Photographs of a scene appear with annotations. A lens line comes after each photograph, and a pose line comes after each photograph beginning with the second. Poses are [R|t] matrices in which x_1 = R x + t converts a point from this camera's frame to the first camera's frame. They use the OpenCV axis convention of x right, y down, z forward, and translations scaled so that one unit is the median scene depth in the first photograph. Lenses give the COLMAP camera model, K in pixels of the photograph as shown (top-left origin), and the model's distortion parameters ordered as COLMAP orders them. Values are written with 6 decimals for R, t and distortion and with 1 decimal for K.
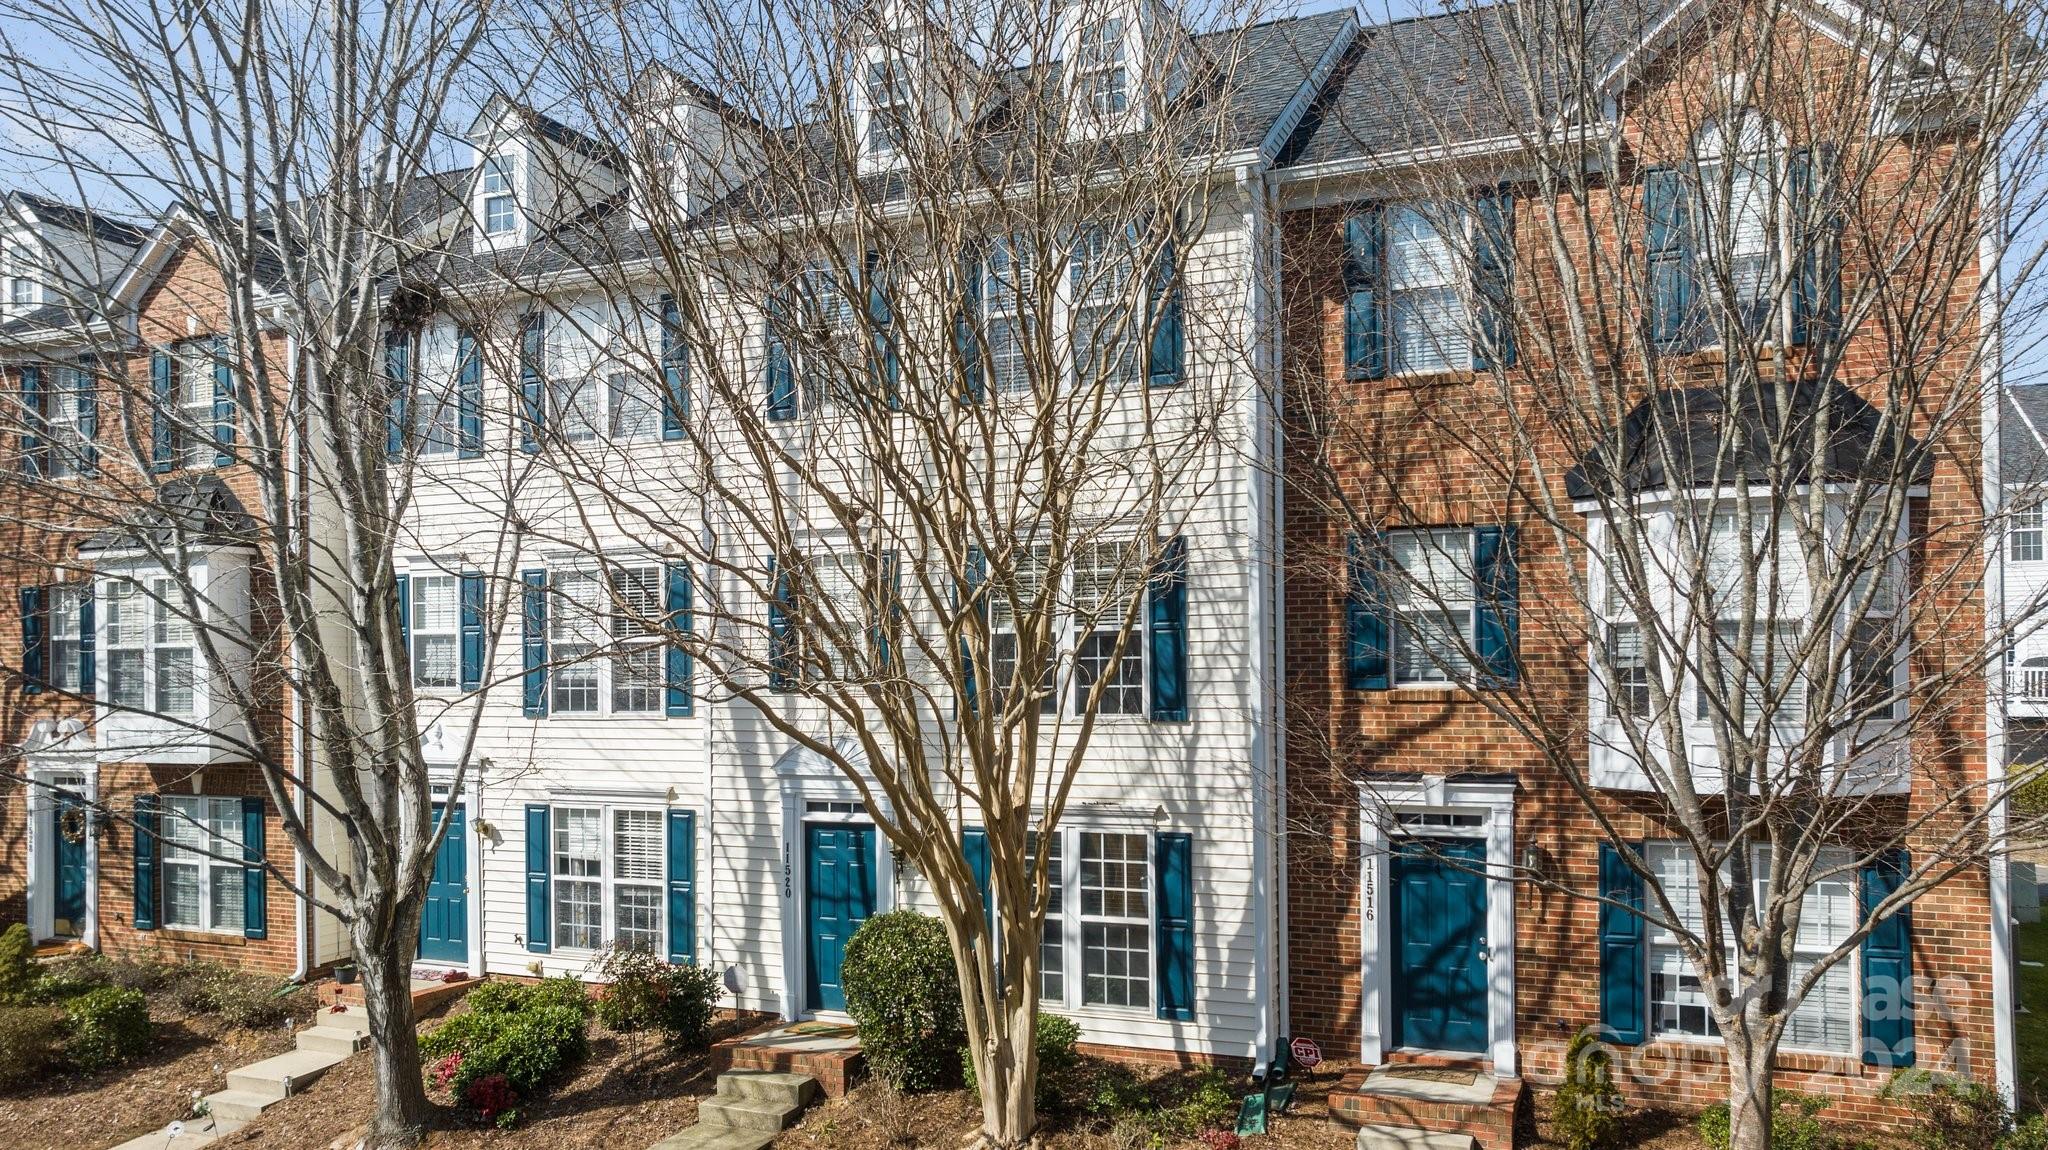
lens RADIAL K [[1606.3, 0, 1024.0], [0, 1606.3, 575.0], [0, 0, 1]] dist [-0.032477, -0.000267]
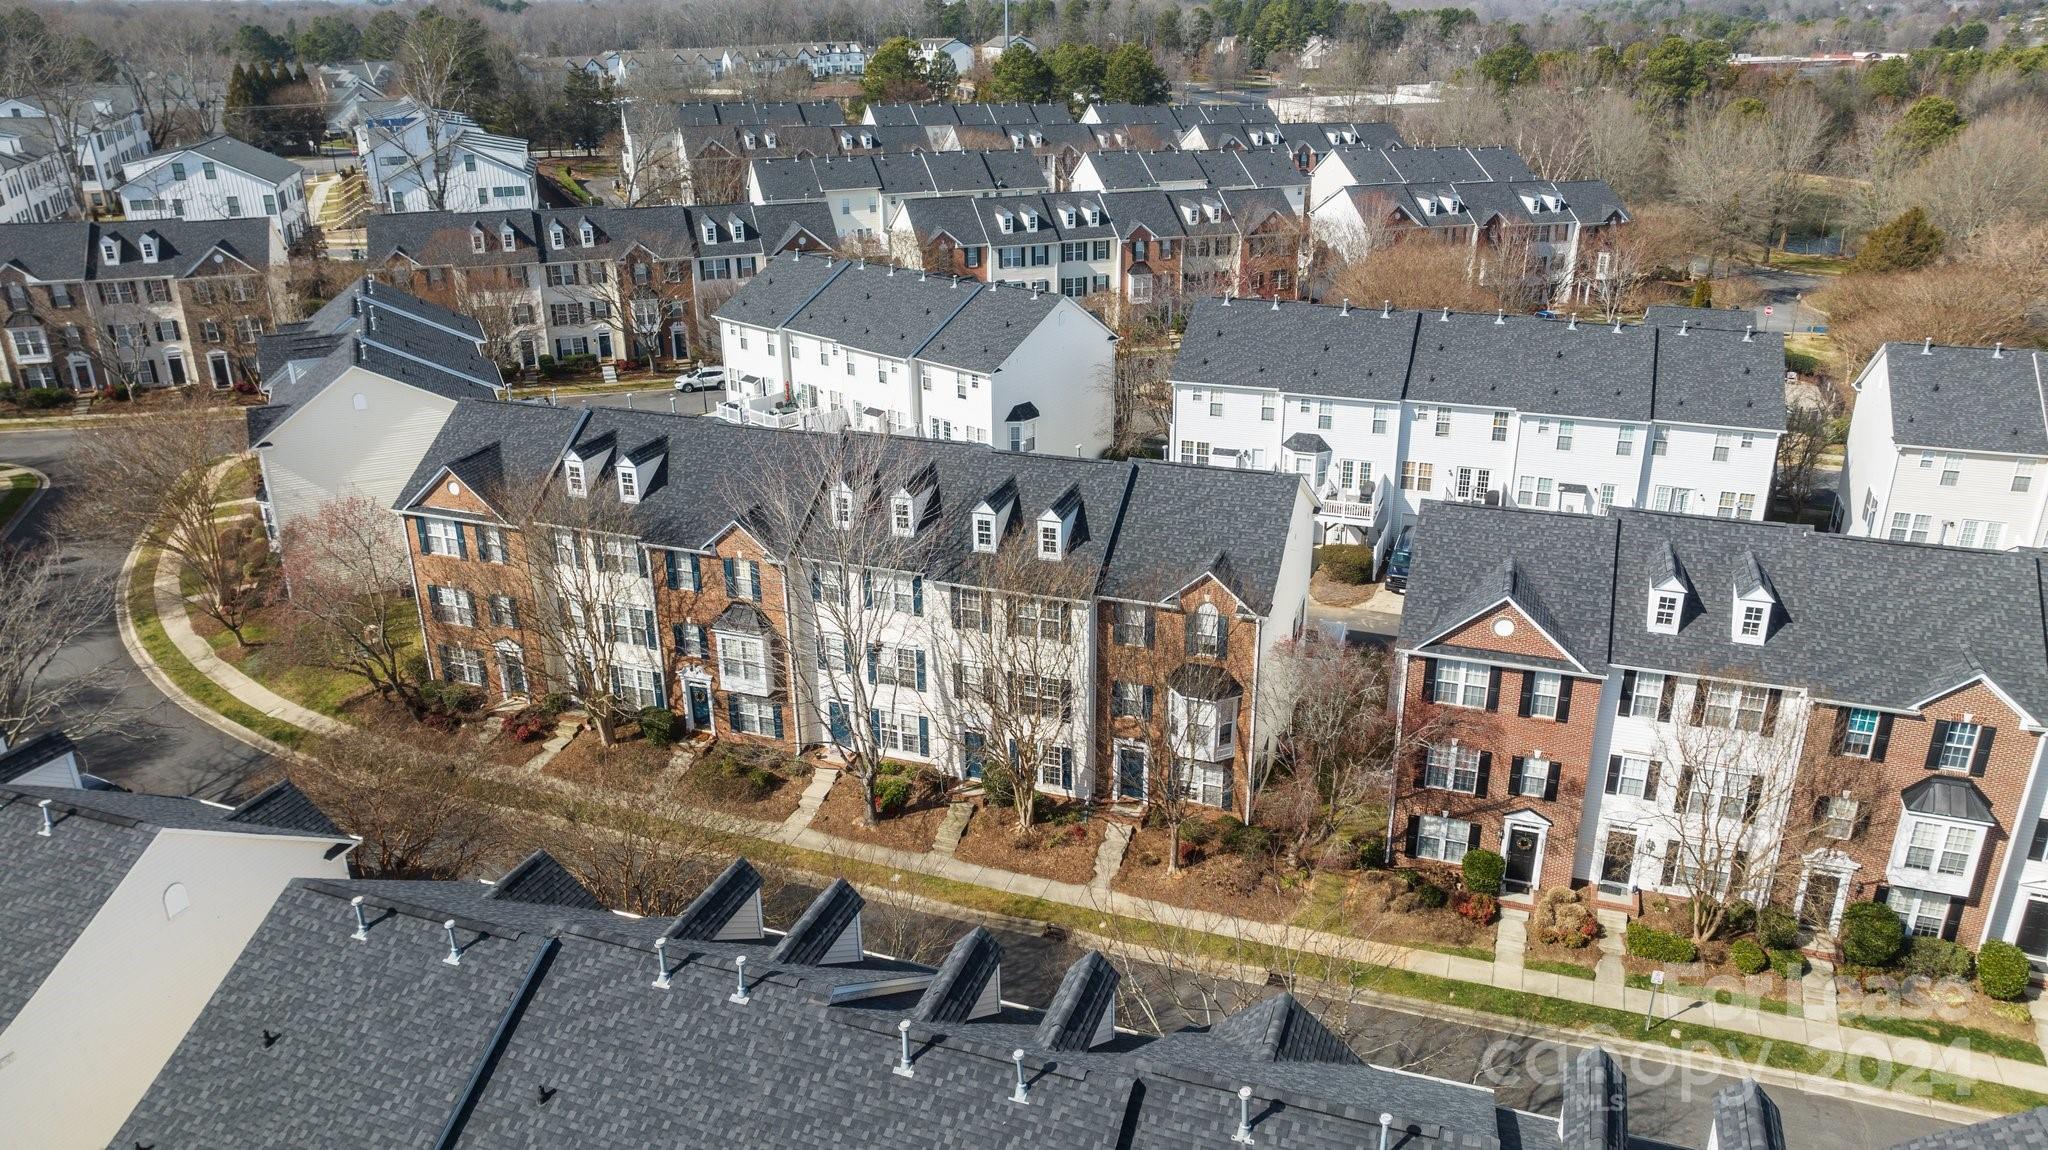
lens RADIAL K [[1606.3, 0, 1024.0], [0, 1606.3, 575.0], [0, 0, 1]] dist [-0.032477, -0.000267]
pose [[0.998801, -0.022718, 0.043371, -0.170396], [0.003118, 0.913544, 0.406728, -1.812141], [-0.048862, -0.406105, 0.912519, -2.389128]]
